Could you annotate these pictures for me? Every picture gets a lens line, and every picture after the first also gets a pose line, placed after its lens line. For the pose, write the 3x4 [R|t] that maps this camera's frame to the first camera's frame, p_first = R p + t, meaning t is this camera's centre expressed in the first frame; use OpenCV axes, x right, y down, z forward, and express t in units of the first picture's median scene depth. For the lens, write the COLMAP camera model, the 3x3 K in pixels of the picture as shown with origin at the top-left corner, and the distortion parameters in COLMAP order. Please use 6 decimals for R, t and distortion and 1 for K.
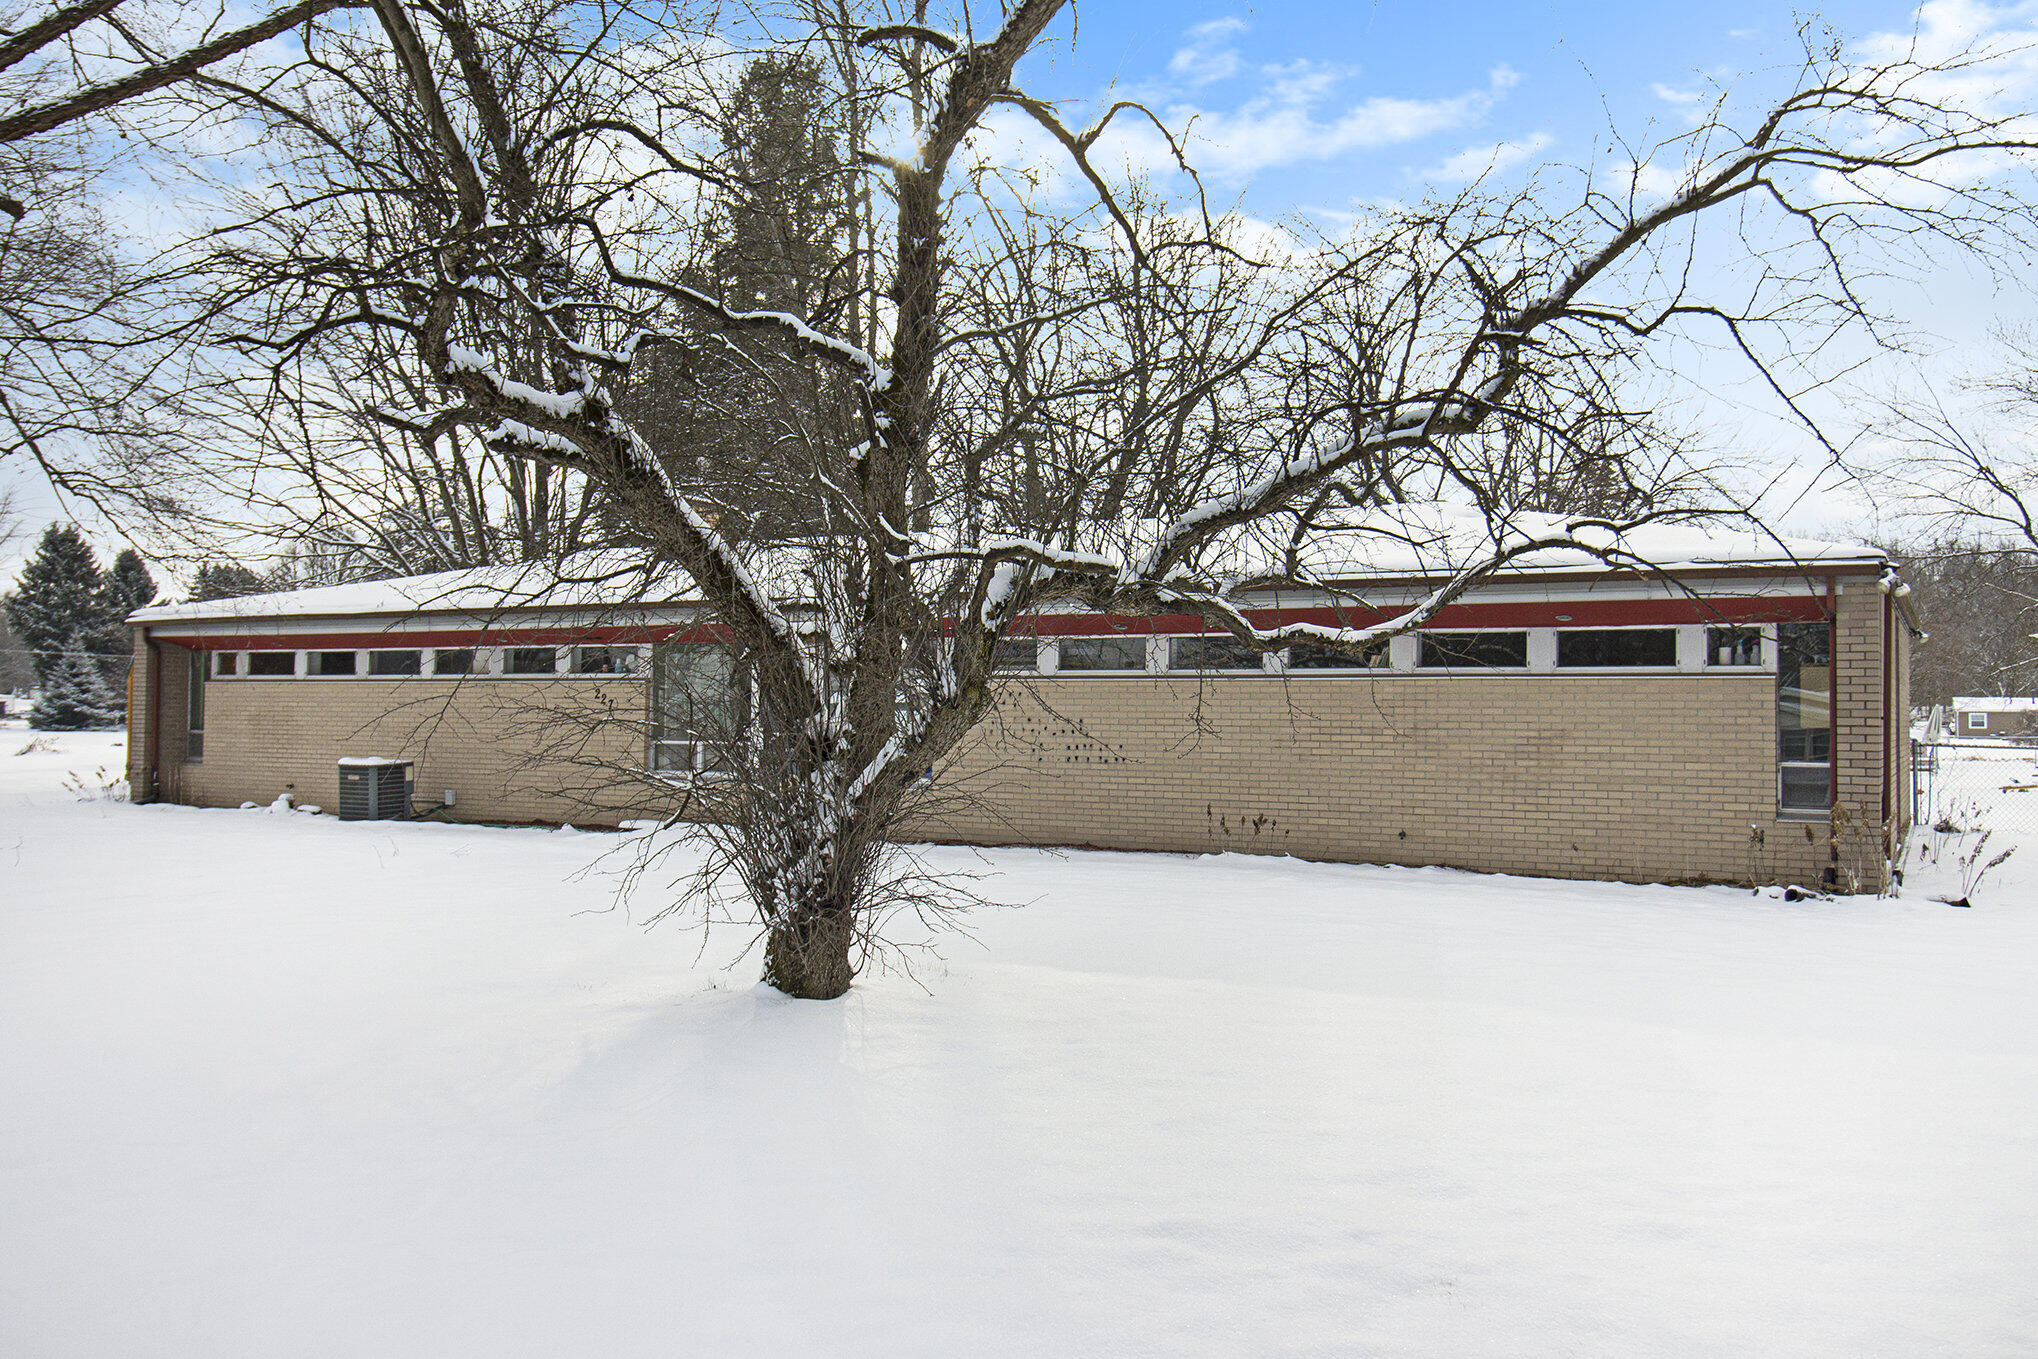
lens RADIAL K [[1670.1, 0, 1034.4], [0, 1670.1, 680.9], [0, 0, 1]] dist [0.000466, -0.001109]
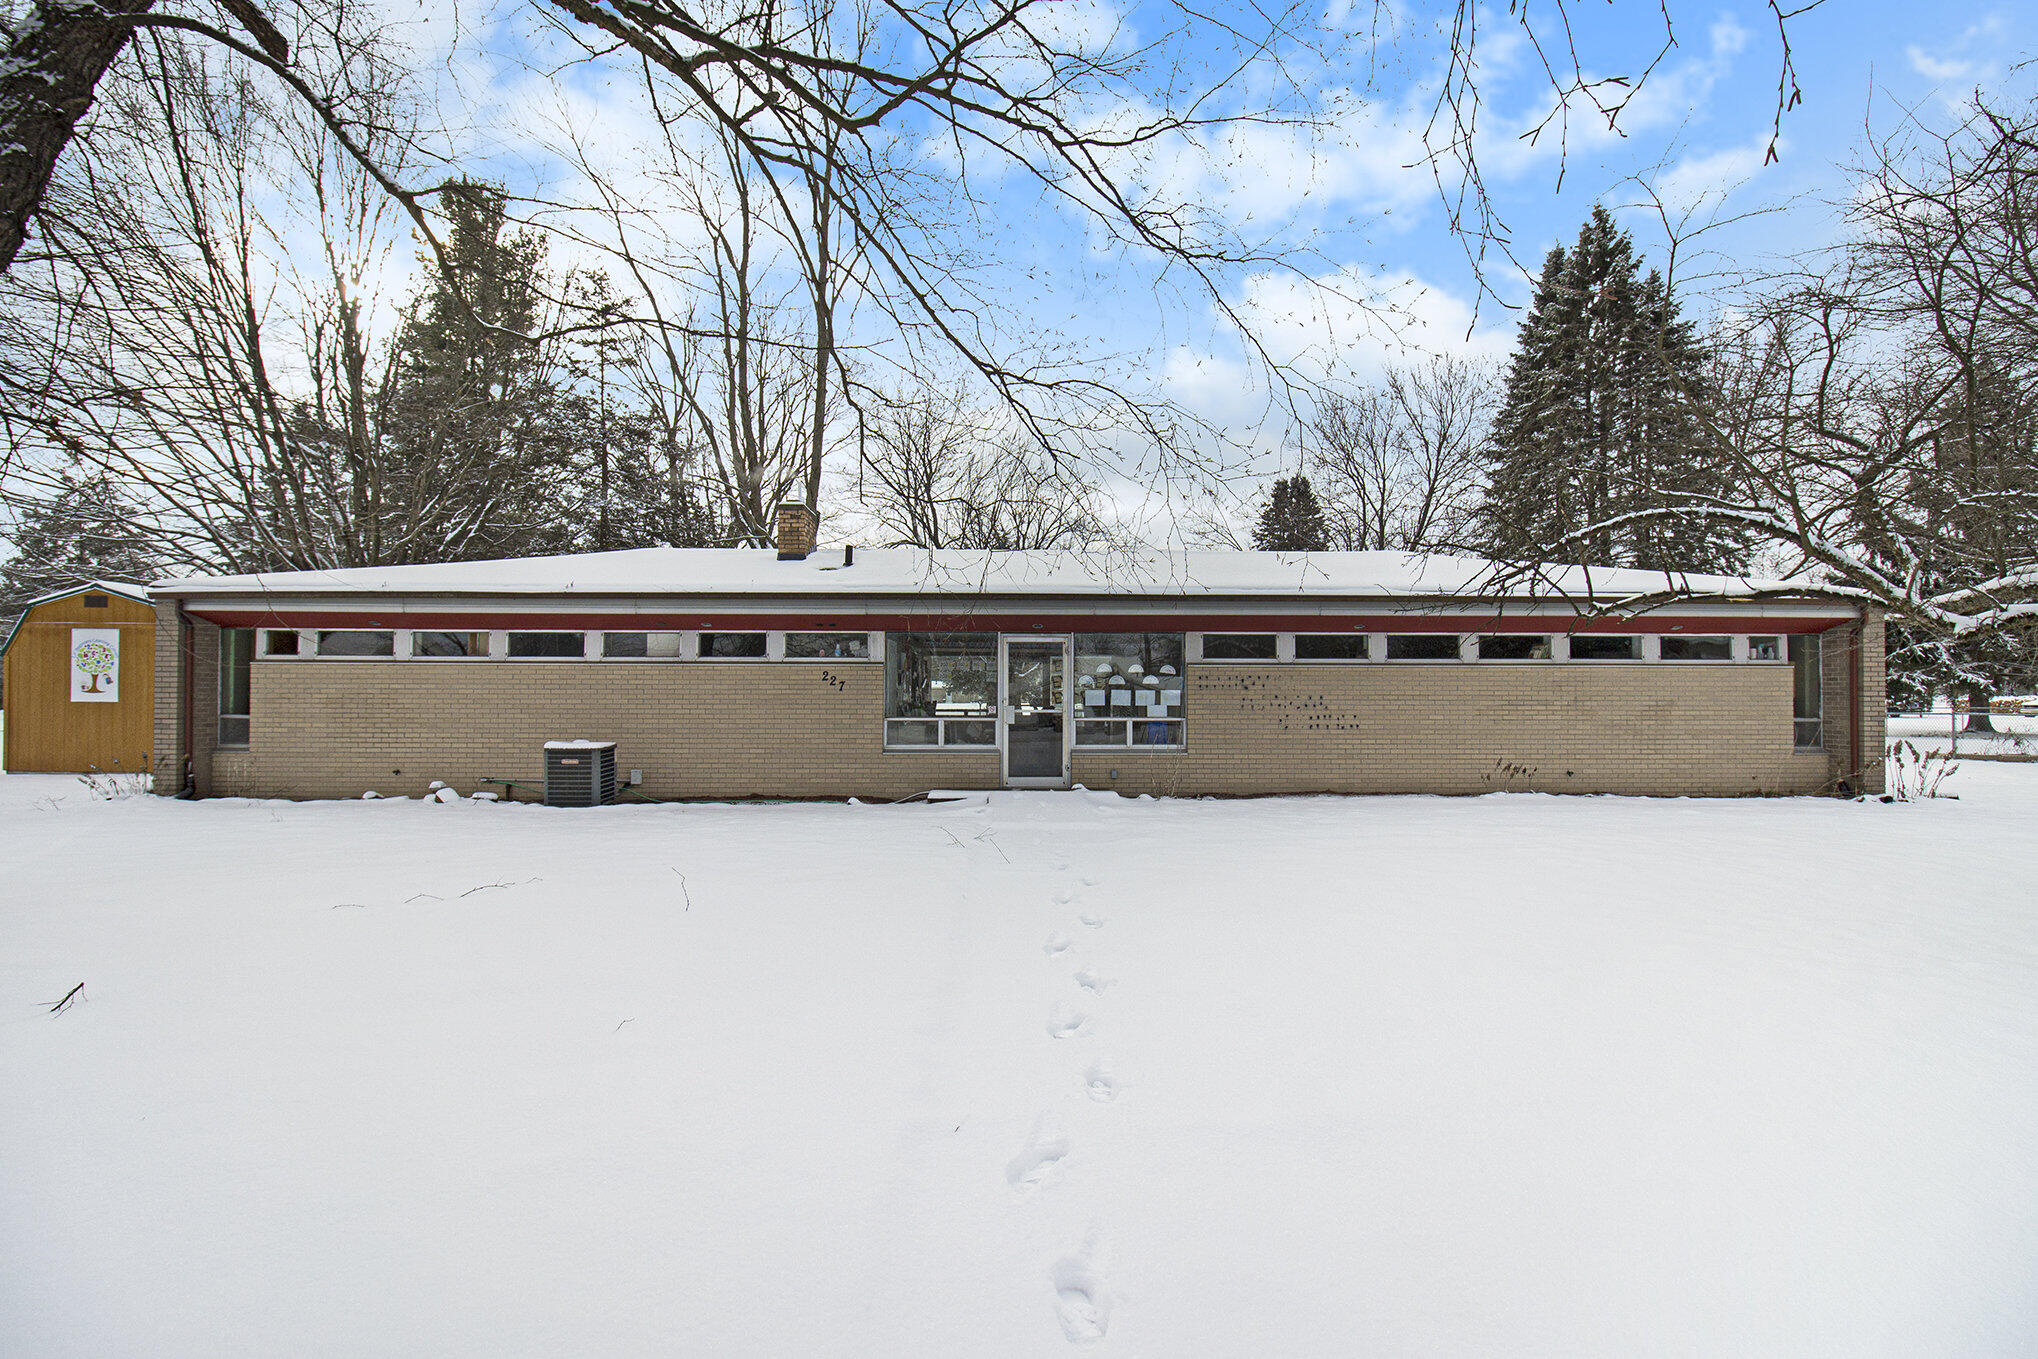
lens RADIAL K [[969.7, 0, 1019.0], [0, 969.7, 679.5], [0, 0, 1]] dist [-0.001958, -0.000078]
pose [[0.863479, -0.003335, 0.504373, -0.460706], [-0.005320, 0.999862, 0.015717, -0.000554], [-0.504356, -0.016255, 0.863343, 0.377089]]
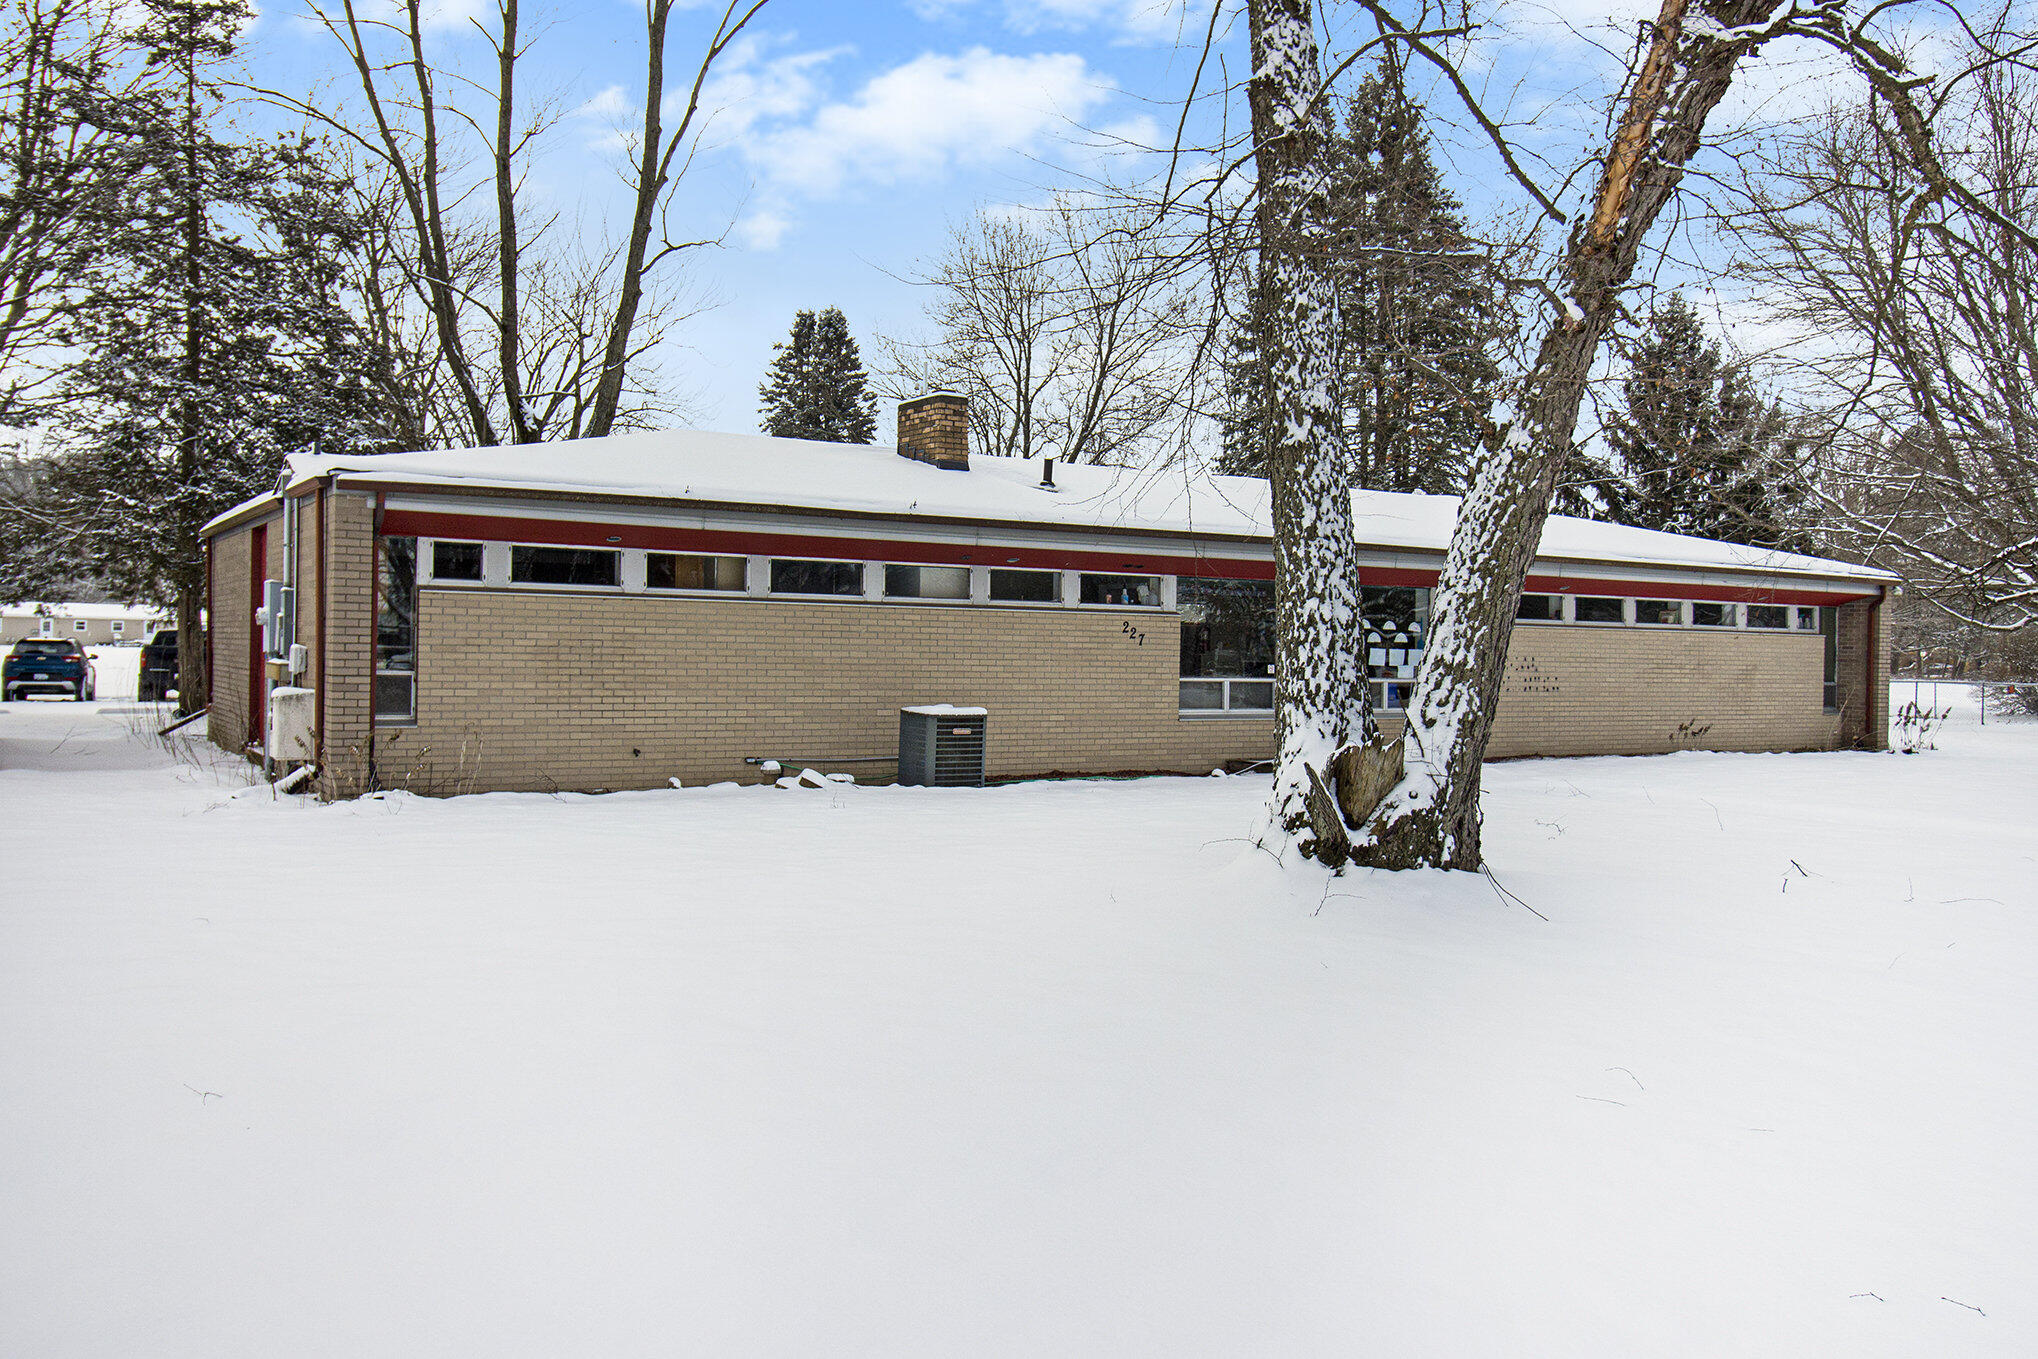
lens RADIAL K [[1670.1, 0, 1034.4], [0, 1670.1, 680.9], [0, 0, 1]] dist [0.000466, -0.001109]
pose [[0.482612, -0.018290, 0.875643, -1.054647], [-0.033506, 0.998664, 0.039327, 0.002819], [-0.875193, -0.048319, 0.481355, 0.592124]]
